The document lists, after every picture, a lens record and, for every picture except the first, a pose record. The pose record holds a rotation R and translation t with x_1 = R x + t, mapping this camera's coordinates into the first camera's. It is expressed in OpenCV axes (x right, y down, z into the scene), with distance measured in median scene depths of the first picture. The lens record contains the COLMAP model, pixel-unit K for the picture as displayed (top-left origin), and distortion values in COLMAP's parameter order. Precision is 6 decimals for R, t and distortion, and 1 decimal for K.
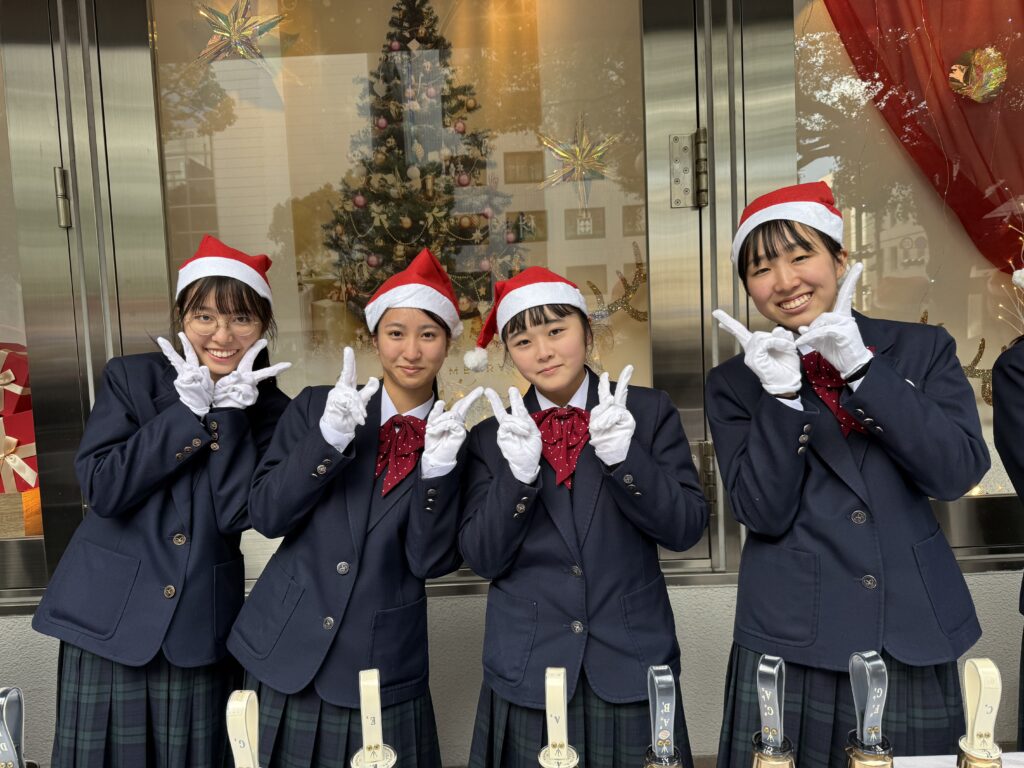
lens RADIAL K [[703.4, 0, 512.0], [0, 703.4, 384.0], [0, 0, 1]] dist [0.048754, -0.001248]
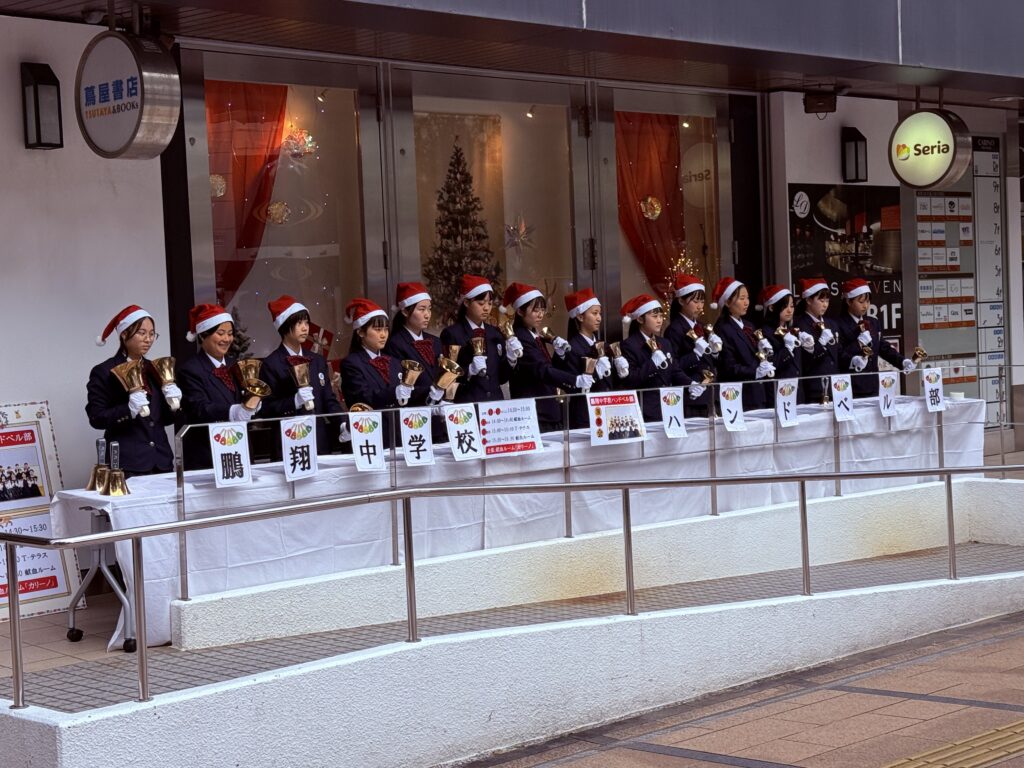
lens RADIAL K [[1808.2, 0, 512.0], [0, 1808.2, 384.0], [0, 0, 1]] dist [1.023446, 0.010095]
pose [[0.736095, -0.009141, 0.676817, -3.445235], [0.043268, 0.998499, -0.033572, 0.277901], [-0.675494, 0.053997, 0.735386, -2.791628]]
